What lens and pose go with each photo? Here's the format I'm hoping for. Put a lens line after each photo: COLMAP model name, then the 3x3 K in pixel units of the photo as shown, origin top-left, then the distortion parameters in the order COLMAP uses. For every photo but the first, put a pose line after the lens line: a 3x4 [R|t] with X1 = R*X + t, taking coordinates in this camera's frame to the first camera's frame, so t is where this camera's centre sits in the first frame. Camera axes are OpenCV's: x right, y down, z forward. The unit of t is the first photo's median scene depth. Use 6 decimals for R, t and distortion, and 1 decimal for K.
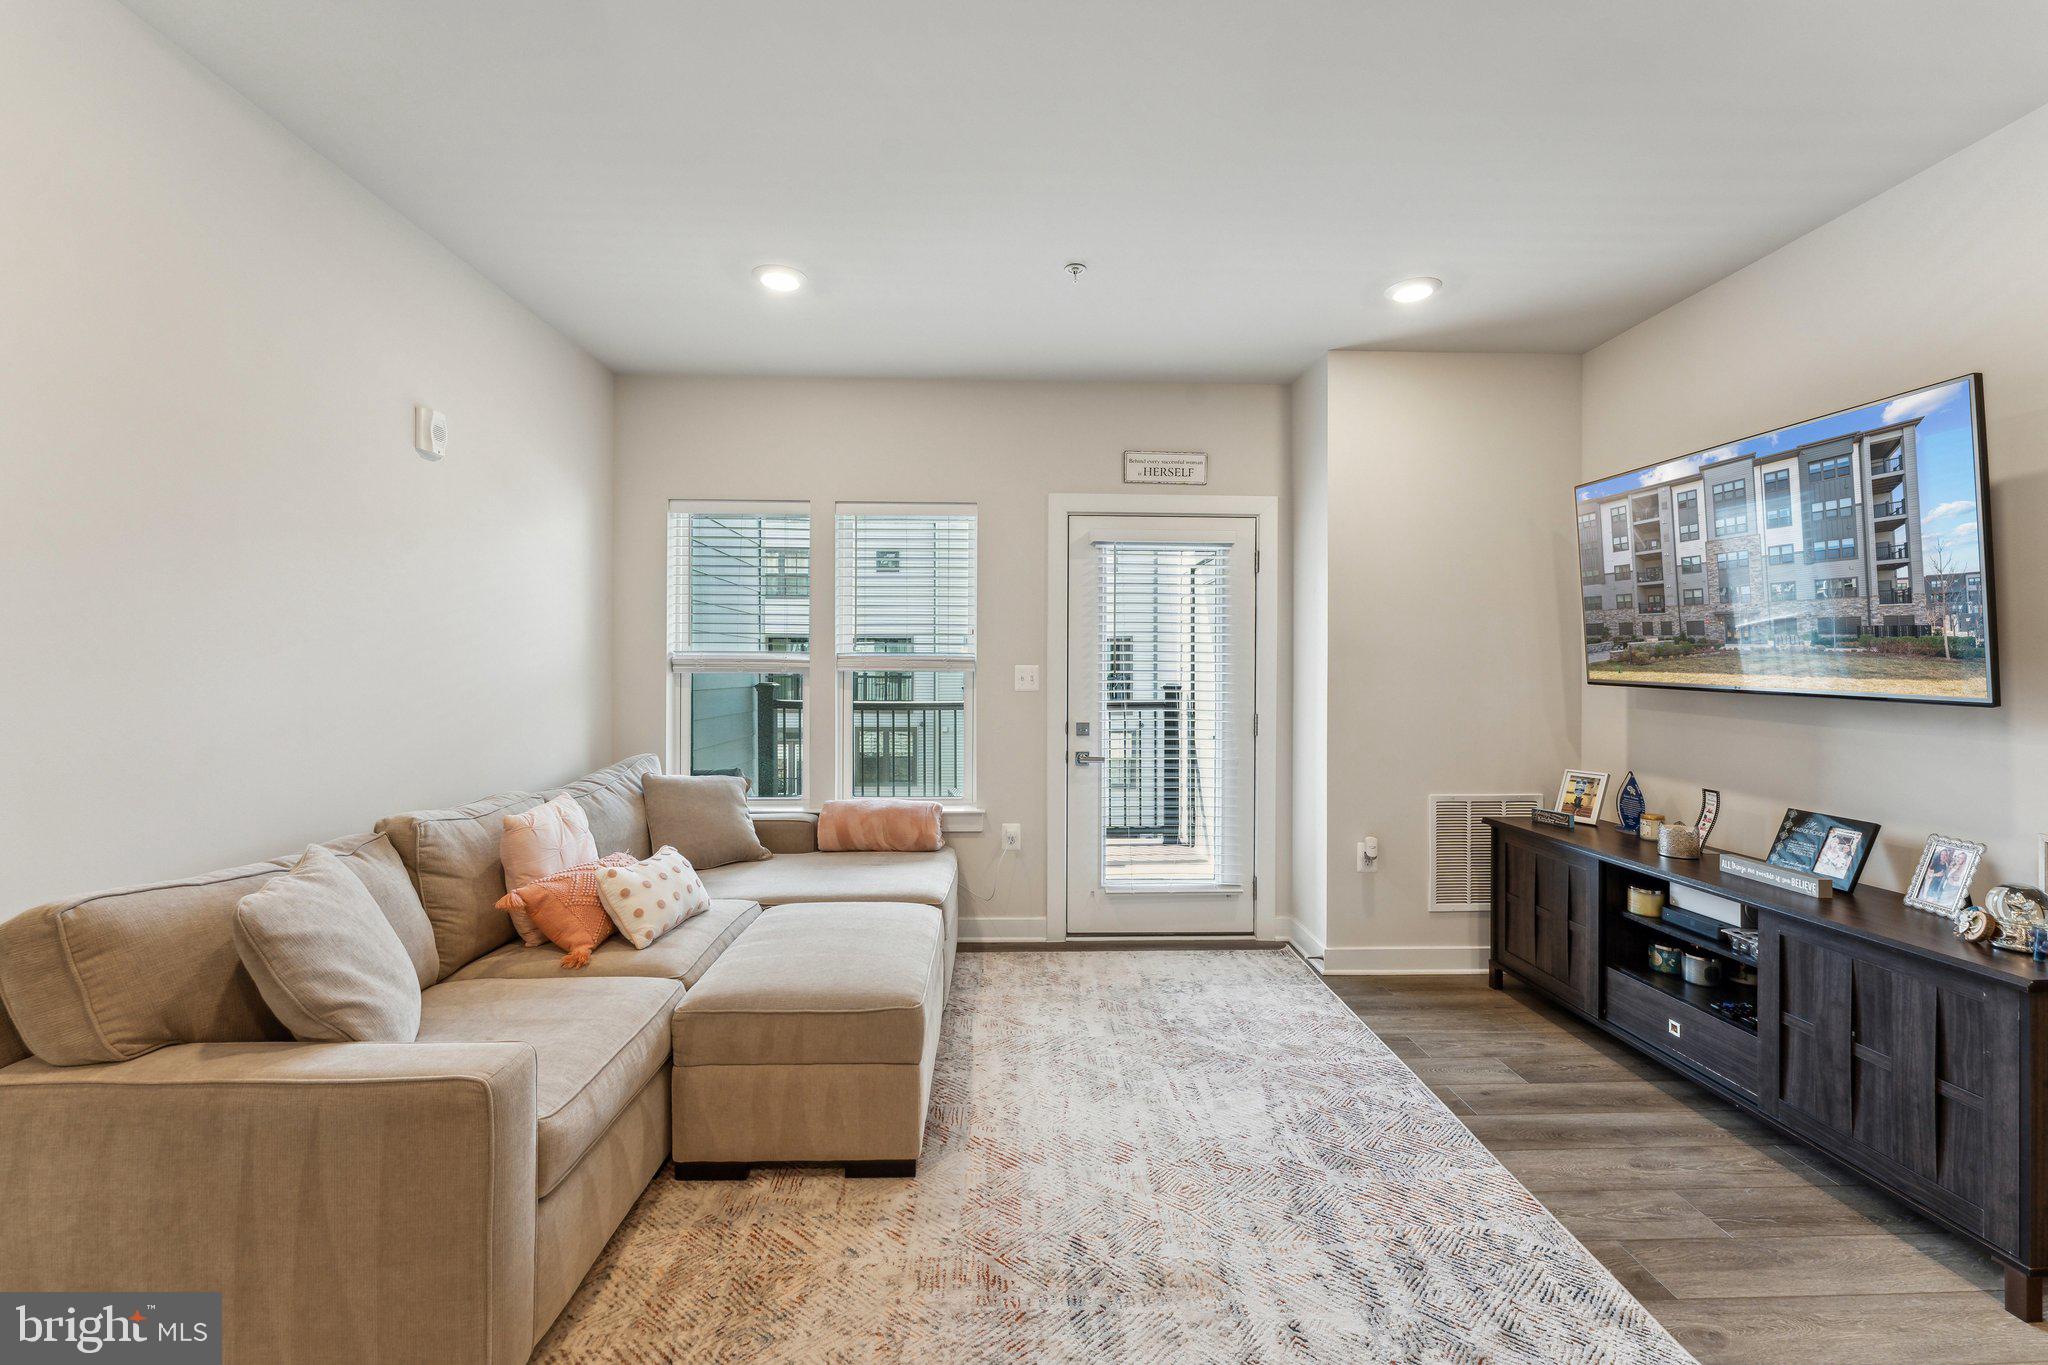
lens RADIAL K [[831.4, 0, 1027.6], [0, 831.4, 670.0], [0, 0, 1]] dist [0.001043, -0.000133]
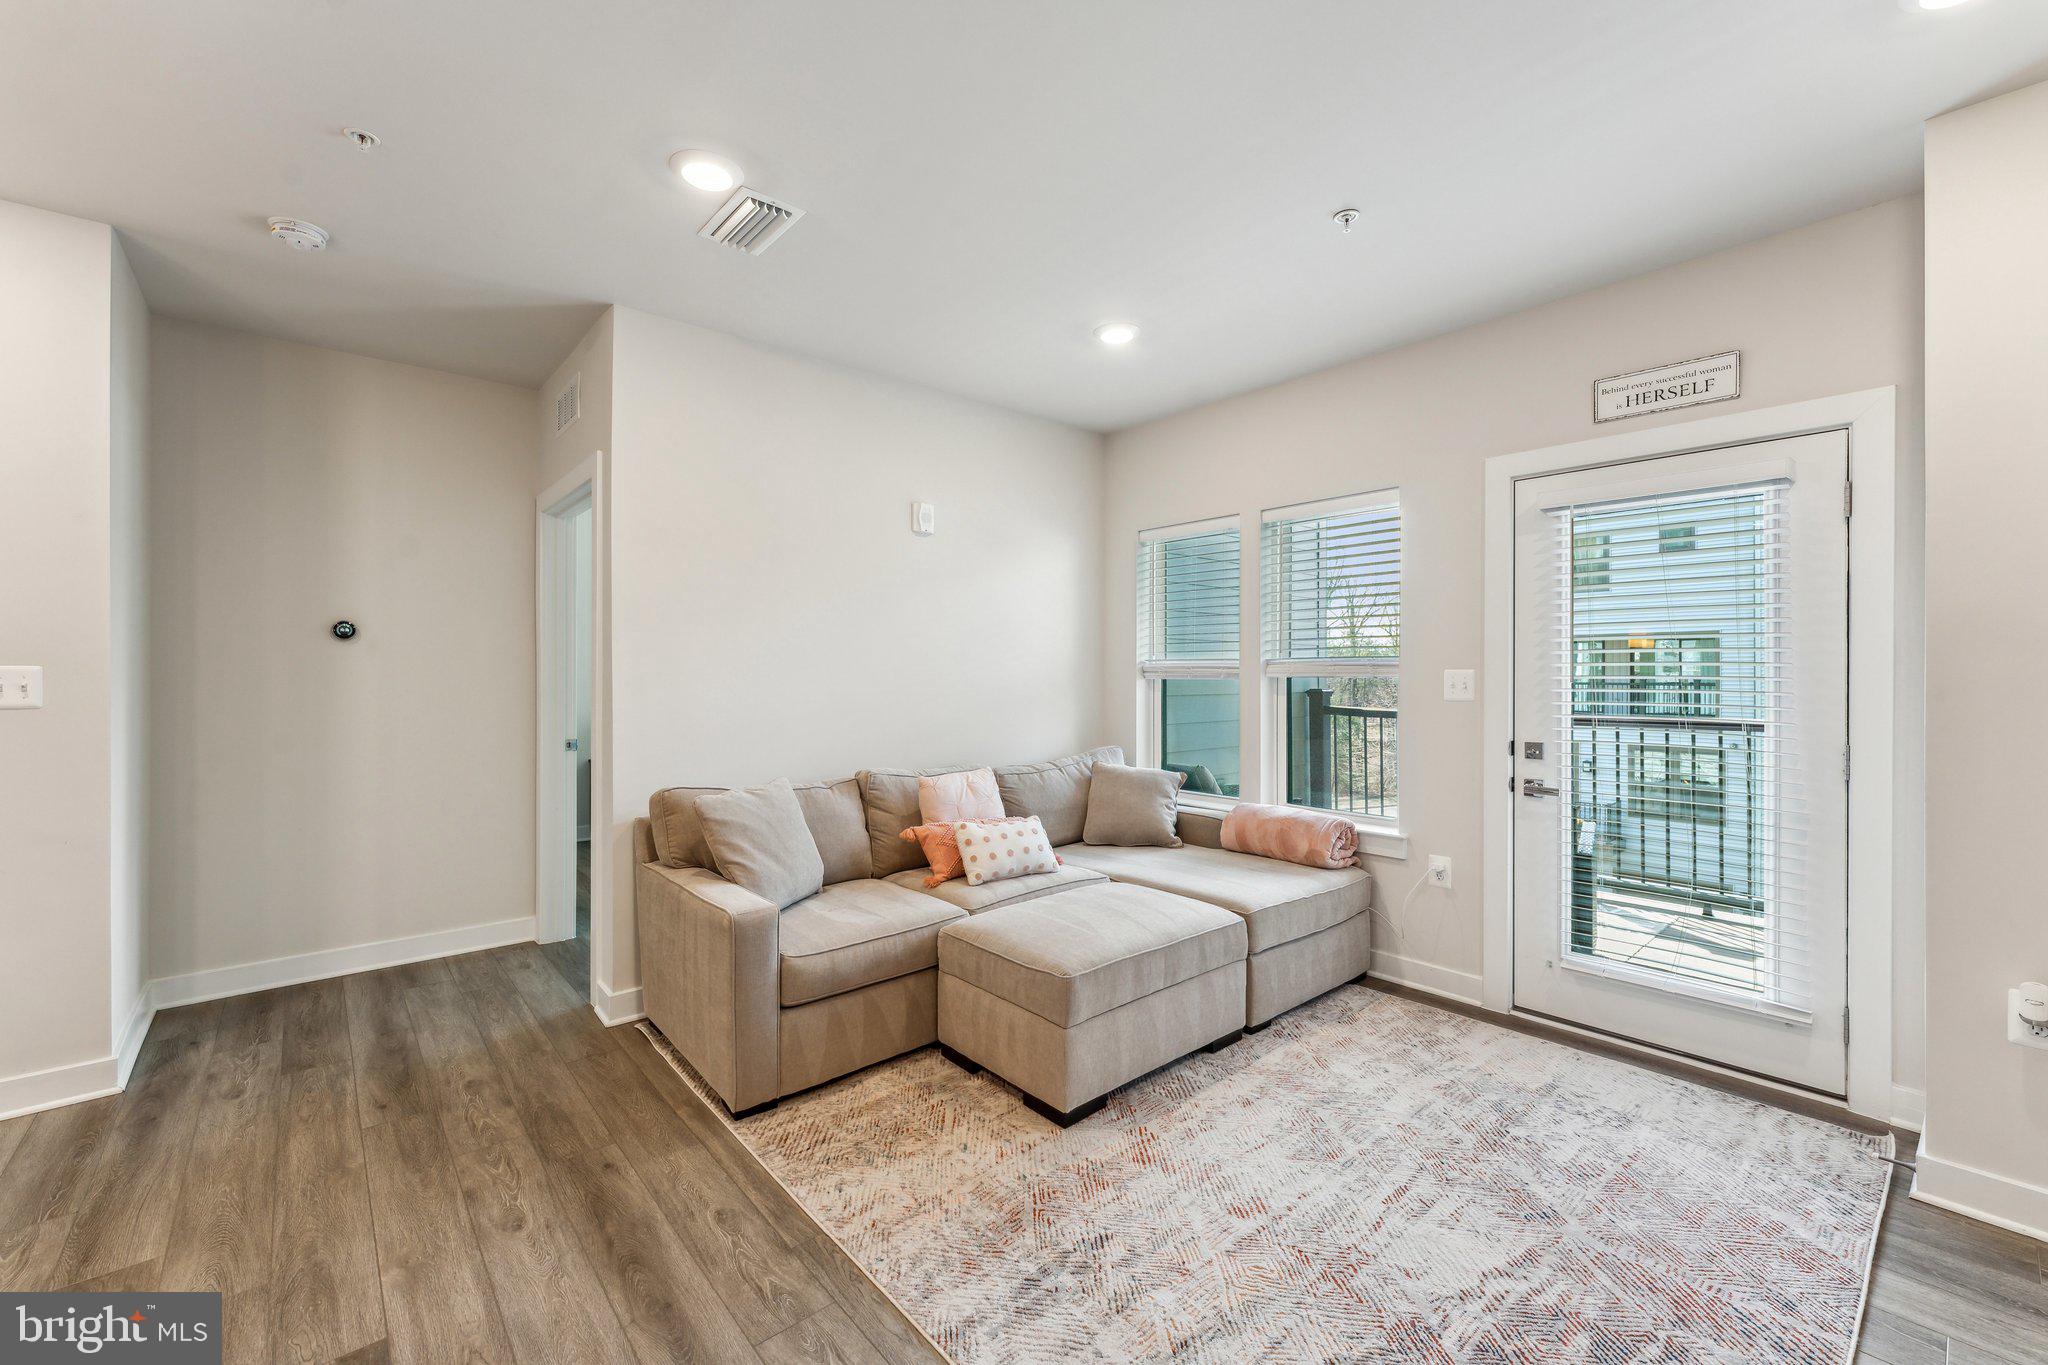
lens RADIAL K [[828.4, 0, 1025.6], [0, 828.4, 676.8], [0, 0, 1]] dist [0.000837, -0.000069]
pose [[0.631127, -0.002393, -0.775676, 0.464347], [0.002381, 0.999997, -0.001147, 0.001473], [0.775676, -0.001123, 0.631131, 0.170422]]
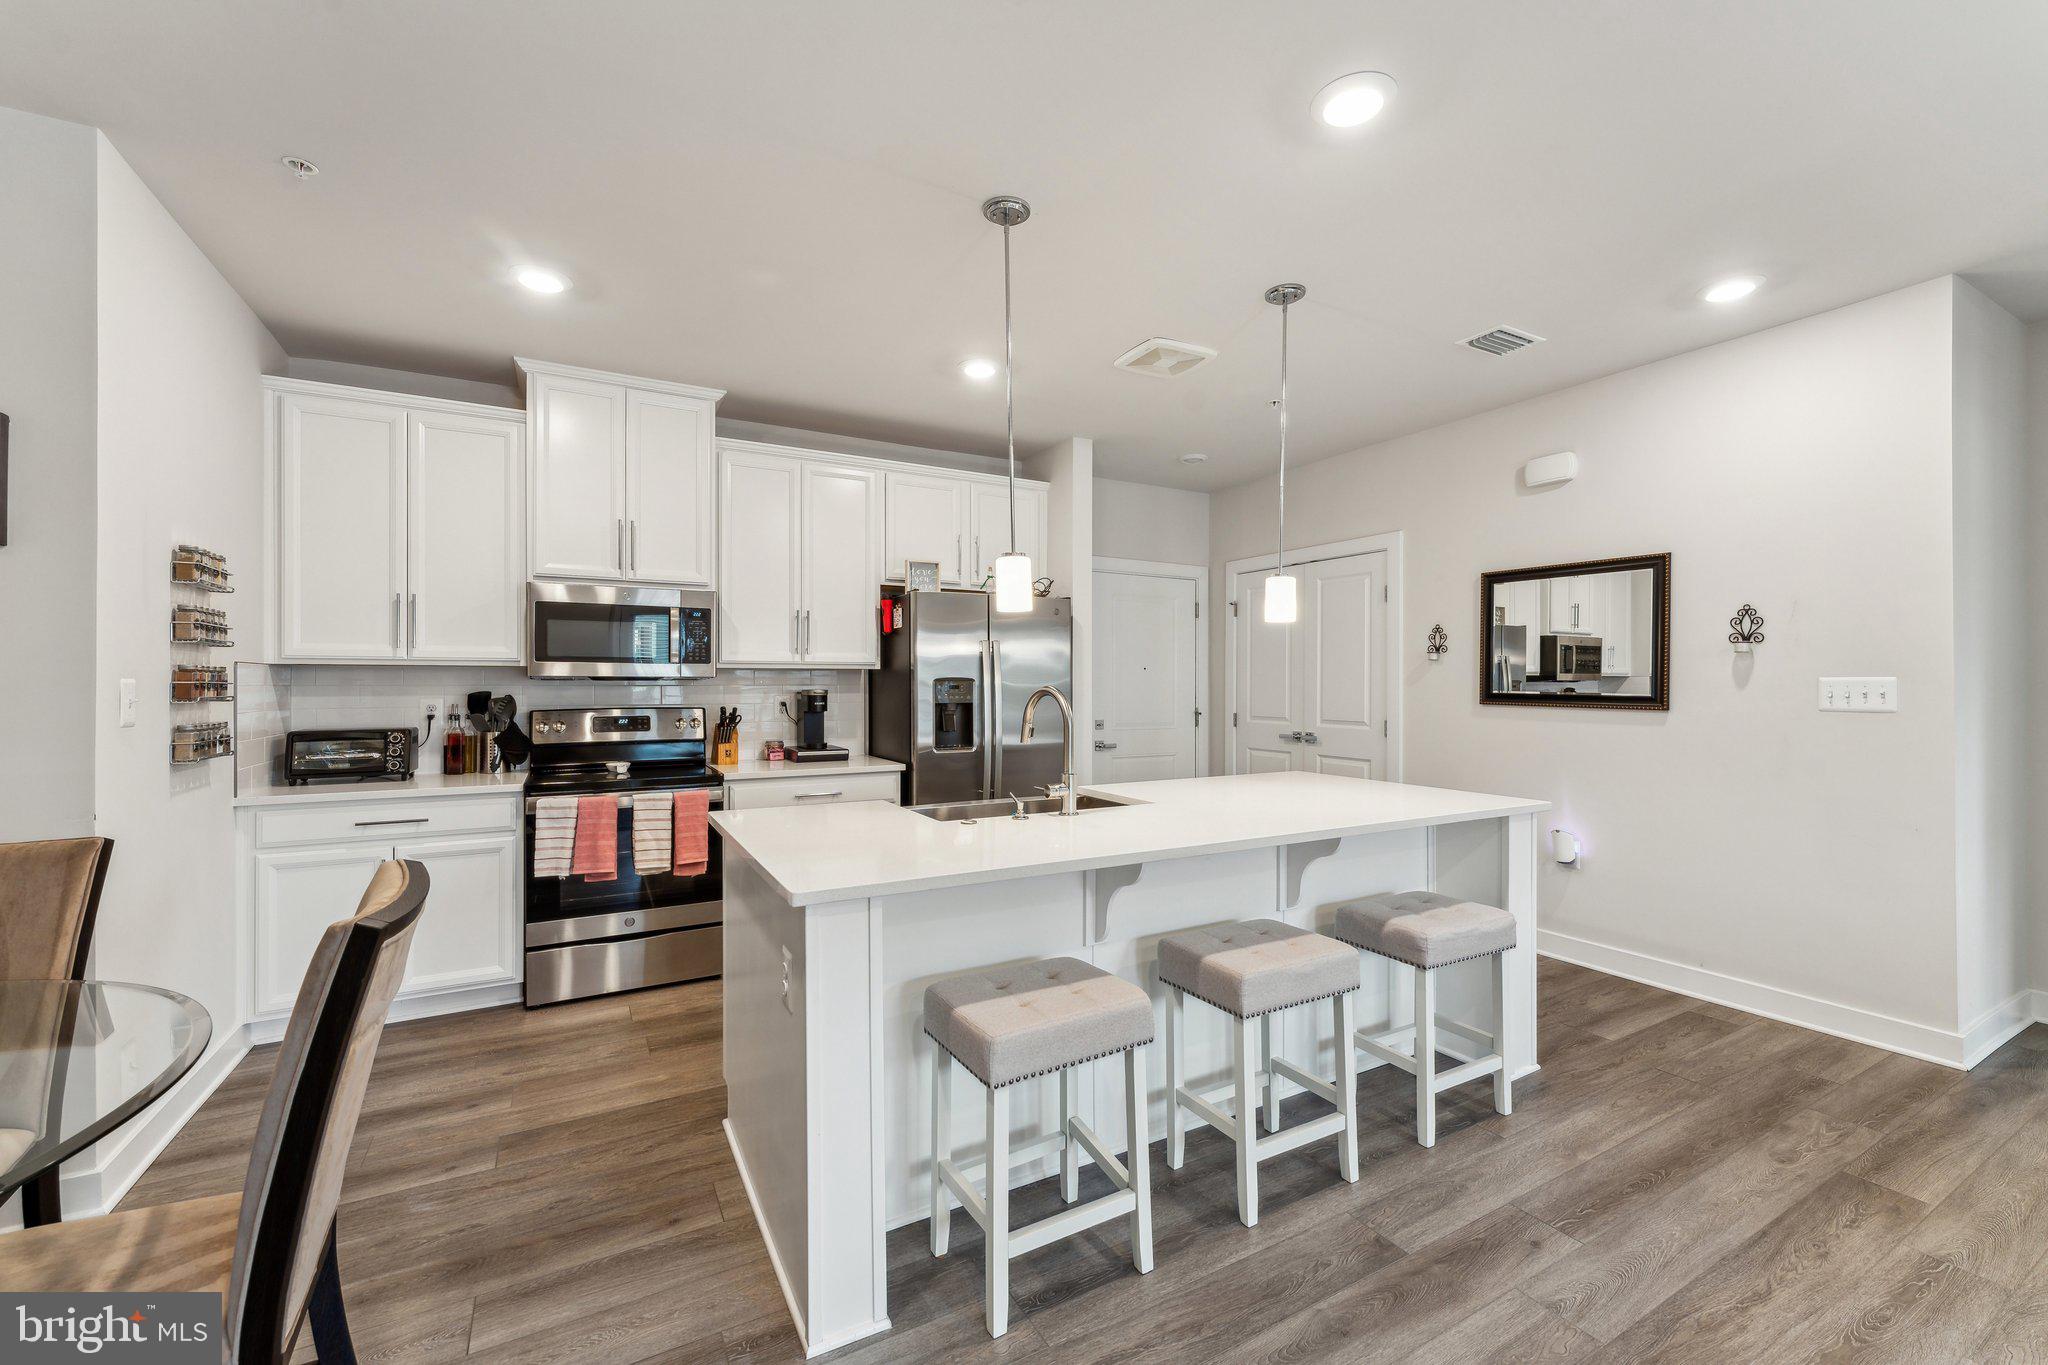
lens RADIAL K [[827.8, 0, 1028.3], [0, 827.8, 683.4], [0, 0, 1]] dist [0.001278, -0.000059]
pose [[-0.888128, -0.003778, -0.459580, 0.557280], [-0.001041, 0.999980, -0.006209, 0.002299], [0.459595, -0.005036, -0.888114, 0.318712]]
